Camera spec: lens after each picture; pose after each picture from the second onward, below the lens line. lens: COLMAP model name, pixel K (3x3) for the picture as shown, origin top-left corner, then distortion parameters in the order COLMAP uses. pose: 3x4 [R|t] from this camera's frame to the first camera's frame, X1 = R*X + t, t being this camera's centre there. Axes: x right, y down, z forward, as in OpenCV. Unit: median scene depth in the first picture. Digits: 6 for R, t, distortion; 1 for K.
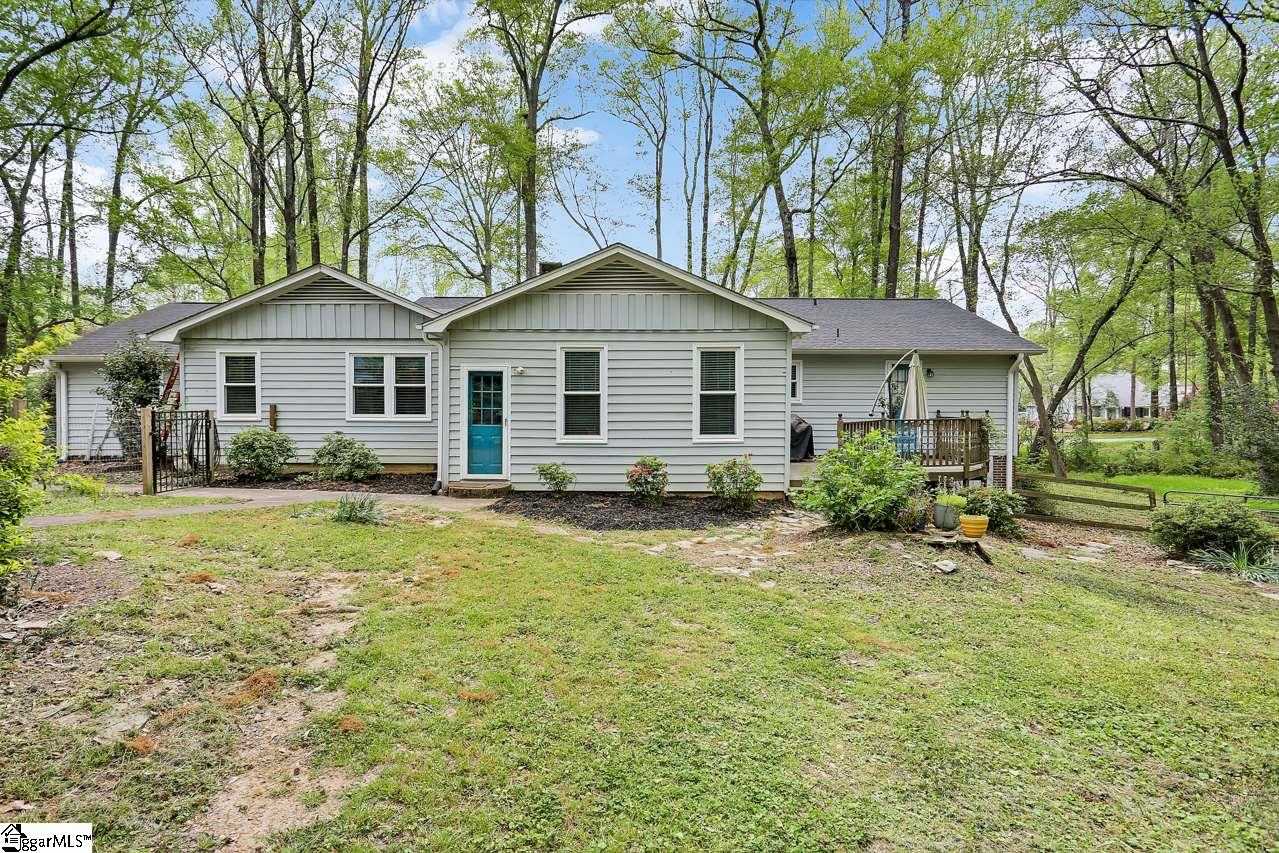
lens RADIAL K [[622.5, 0, 646.3], [0, 622.5, 421.9], [0, 0, 1]] dist [-0.006320, -0.000331]
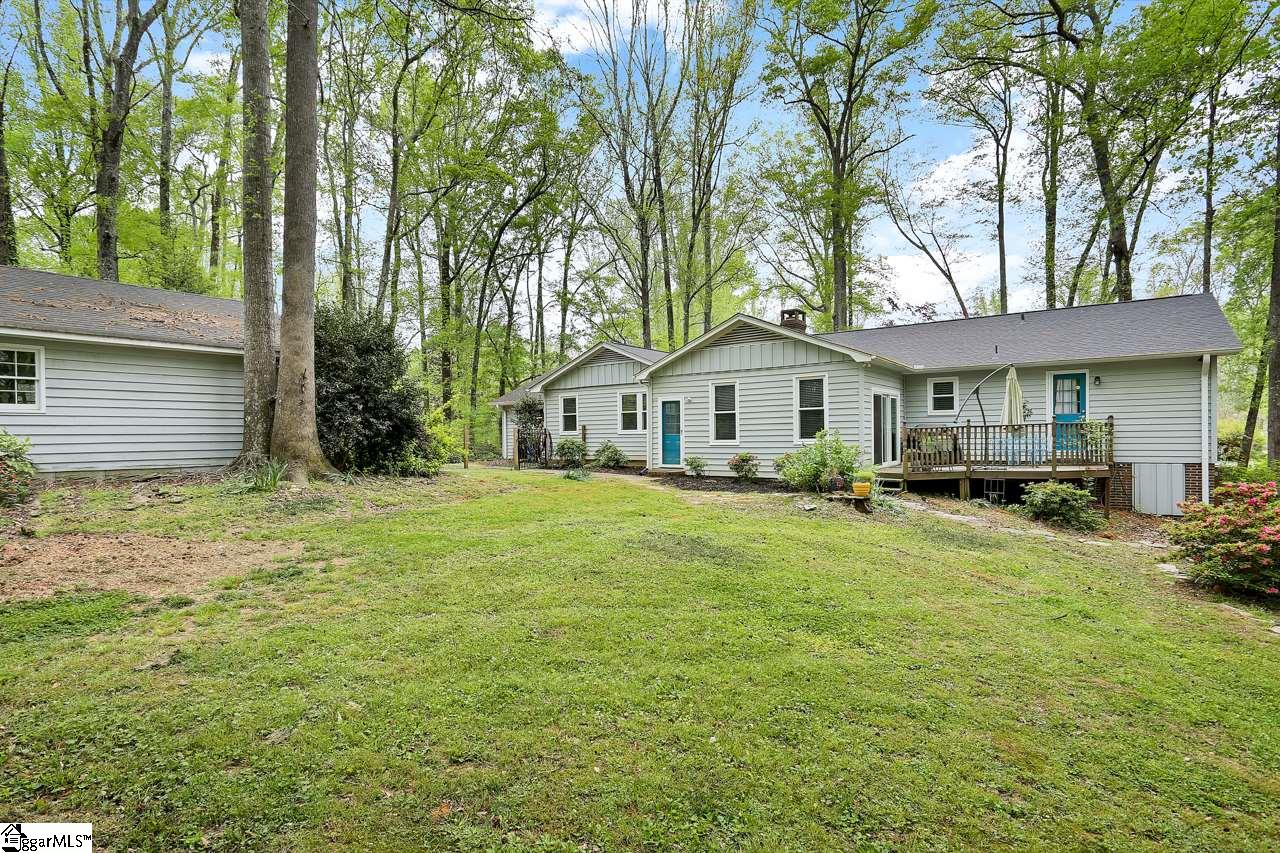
lens RADIAL K [[623.0, 0, 634.4], [0, 623.0, 434.2], [0, 0, 1]] dist [-0.006320, -0.000331]
pose [[0.809844, -0.014913, -0.586456, 0.586376], [0.003382, 0.999779, -0.020753, 0.036459], [0.586636, 0.014823, 0.809715, -0.349494]]
